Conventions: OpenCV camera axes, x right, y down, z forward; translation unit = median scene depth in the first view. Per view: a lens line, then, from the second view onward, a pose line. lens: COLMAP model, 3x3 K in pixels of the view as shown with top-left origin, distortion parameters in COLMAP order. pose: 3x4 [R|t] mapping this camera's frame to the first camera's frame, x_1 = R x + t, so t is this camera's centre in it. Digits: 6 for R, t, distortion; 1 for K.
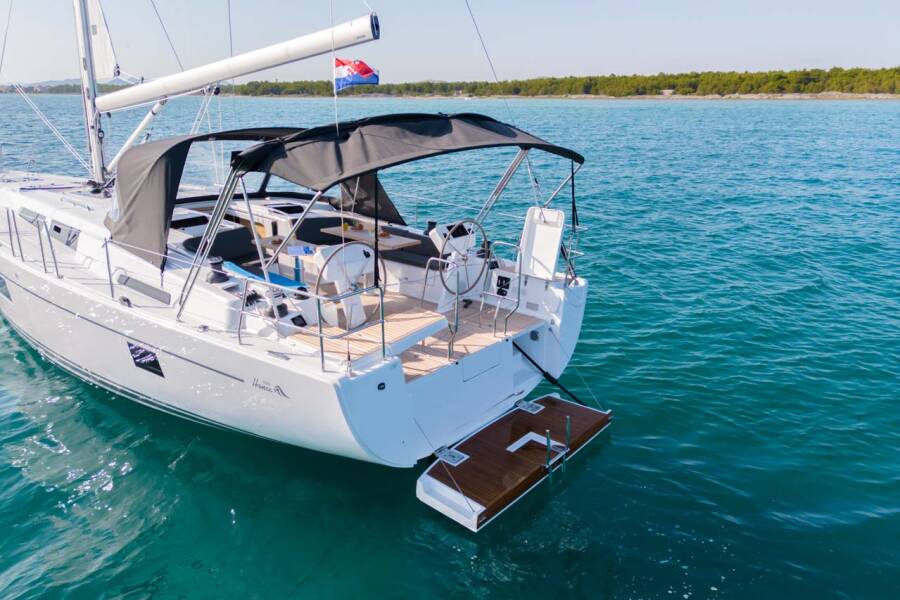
lens RADIAL K [[605.7, 0, 450.0], [0, 605.7, 300.0], [0, 0, 1]] dist [-0.029481, -0.001895]
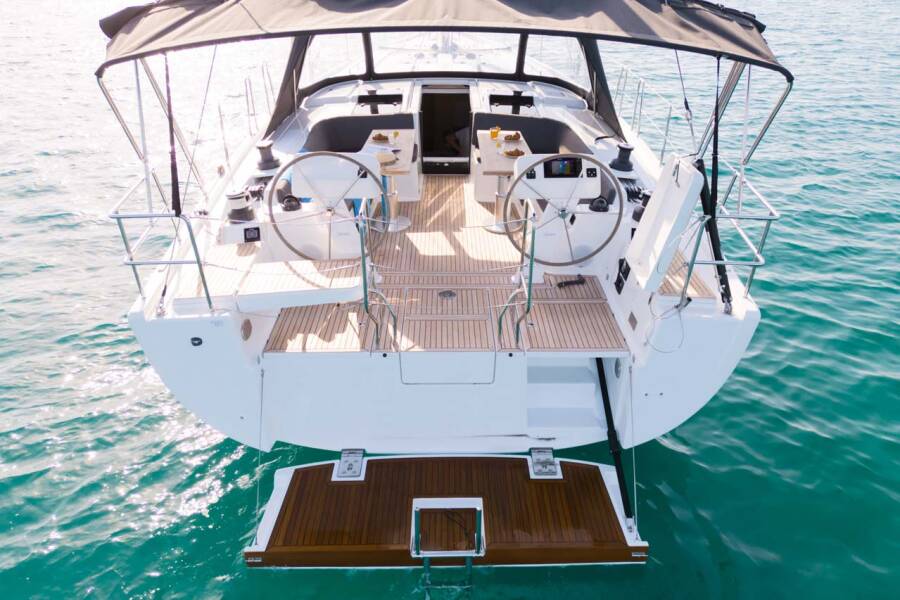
lens RADIAL K [[613.8, 0, 450.0], [0, 613.8, 300.0], [0, 0, 1]] dist [-0.111145, -0.001116]
pose [[0.659787, 0.357421, -0.661007, 0.486149], [-0.228188, 0.933399, 0.276942, -0.162423], [0.715968, -0.031889, 0.697404, 0.545779]]
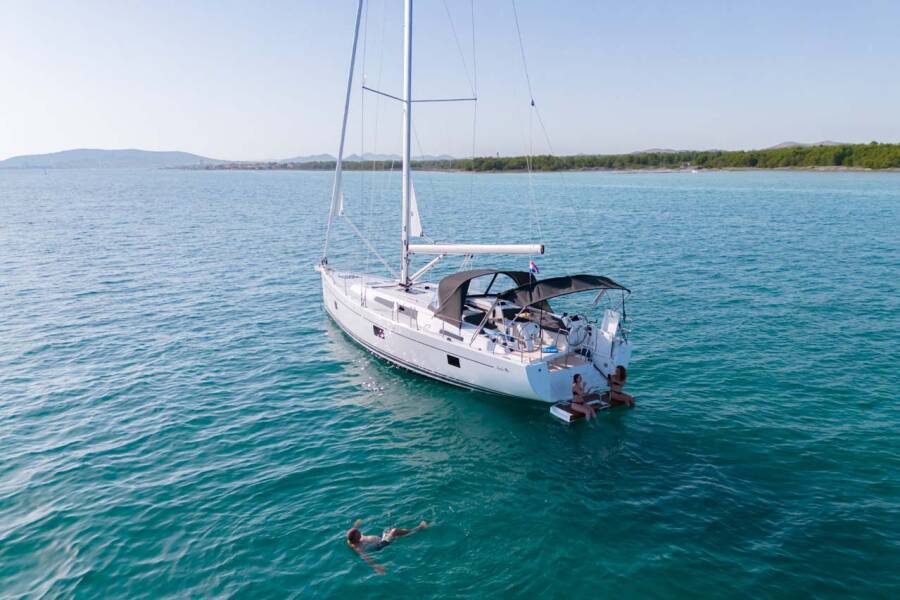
lens RADIAL K [[613.8, 0, 450.0], [0, 613.8, 300.0], [0, 0, 1]] dist [-0.111145, -0.001116]
pose [[0.966480, 0.036398, -0.254148, 0.171759], [-0.064914, 0.992380, -0.104732, 0.114000], [0.248400, 0.117719, 0.961478, -1.670930]]
